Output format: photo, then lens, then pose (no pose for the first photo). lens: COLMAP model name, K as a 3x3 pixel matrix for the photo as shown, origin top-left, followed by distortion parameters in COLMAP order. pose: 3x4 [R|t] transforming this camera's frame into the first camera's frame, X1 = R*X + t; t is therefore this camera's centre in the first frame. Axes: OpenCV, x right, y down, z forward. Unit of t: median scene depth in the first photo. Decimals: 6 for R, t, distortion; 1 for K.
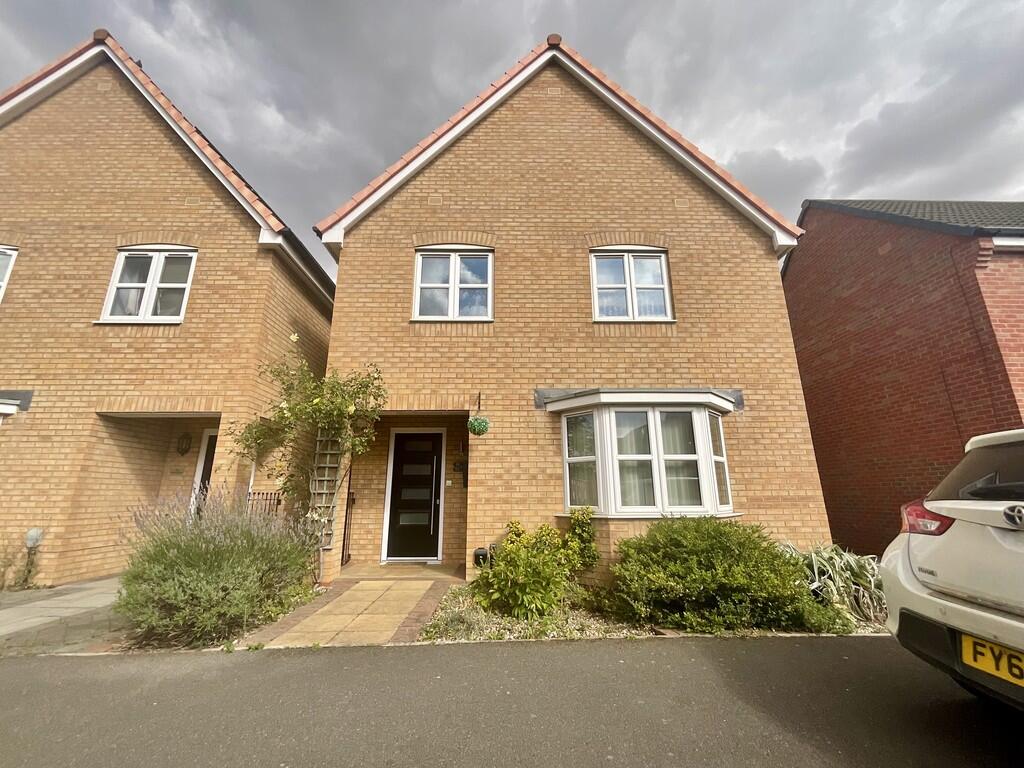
lens RADIAL K [[416.2, 0, 514.3], [0, 416.2, 384.3], [0, 0, 1]] dist [0.001646, -0.002017]
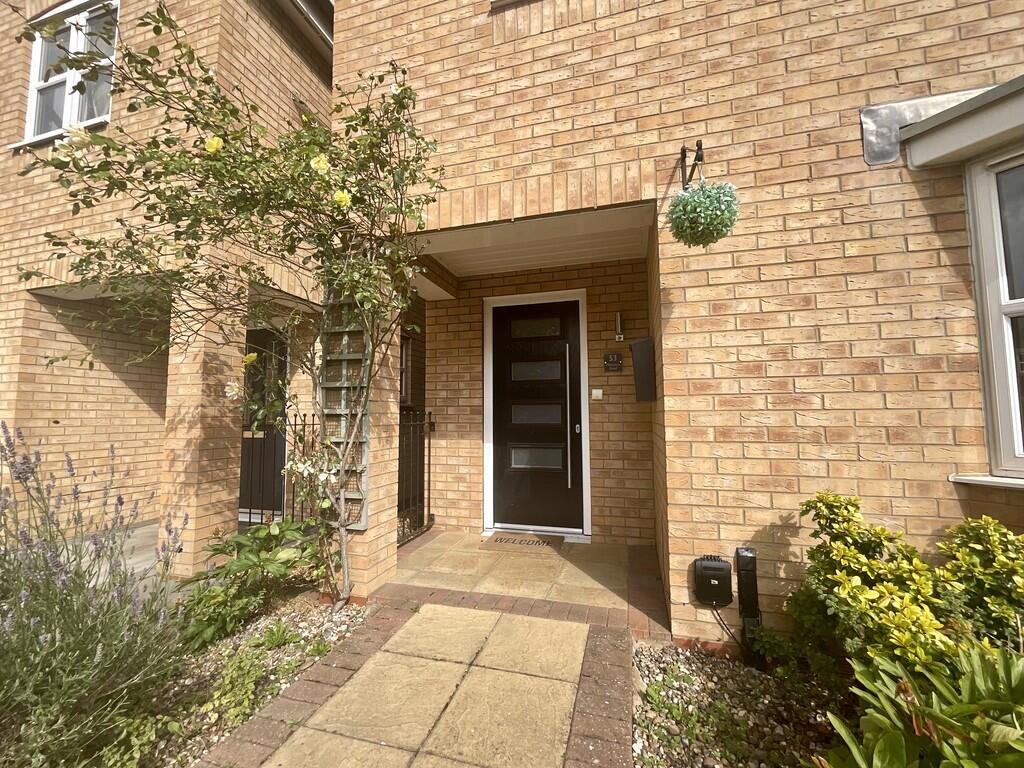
lens RADIAL K [[416.2, 0, 513.3], [0, 416.2, 382.7], [0, 0, 1]] dist [0.001646, -0.002017]
pose [[0.957014, -0.023987, -0.289048, -0.125597], [0.077413, 0.981546, 0.174853, 0.147210], [0.279520, -0.189713, 0.941211, 0.573327]]
